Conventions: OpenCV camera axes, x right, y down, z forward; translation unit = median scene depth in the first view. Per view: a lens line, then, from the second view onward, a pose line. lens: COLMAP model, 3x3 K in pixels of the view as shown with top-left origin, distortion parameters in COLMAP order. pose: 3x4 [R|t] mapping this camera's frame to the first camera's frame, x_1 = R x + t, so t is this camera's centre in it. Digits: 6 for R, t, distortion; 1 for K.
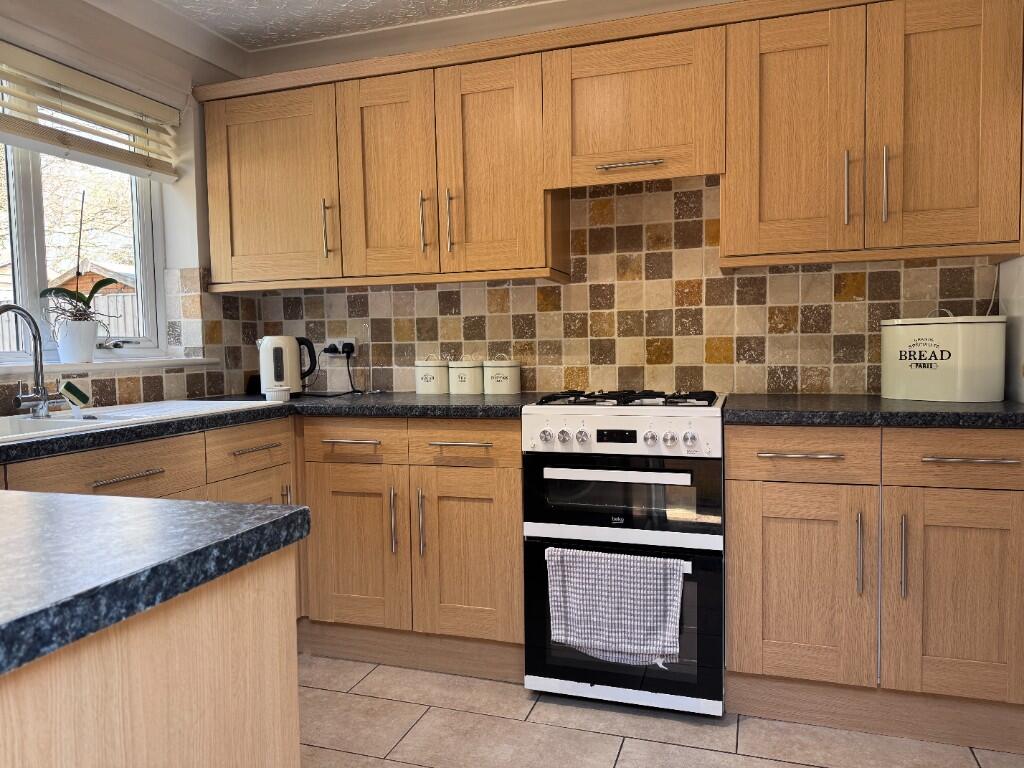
lens RADIAL K [[741.5, 0, 512.0], [0, 741.5, 384.0], [0, 0, 1]] dist [0.079372, -0.000284]
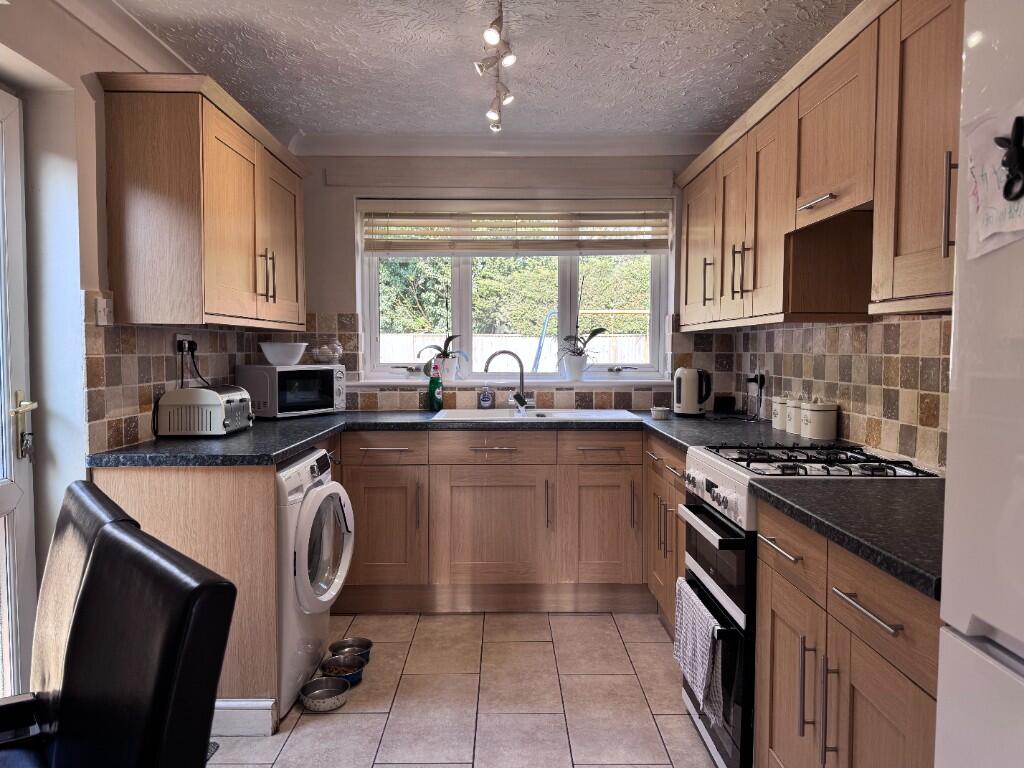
lens RADIAL K [[736.8, 0, 512.0], [0, 736.8, 384.0], [0, 0, 1]] dist [0.078797, -0.108596]
pose [[0.312213, 0.067317, -0.947624, 0.799253], [-0.060082, 0.996889, 0.051022, -0.084532], [0.948110, 0.041006, 0.315286, 0.330094]]
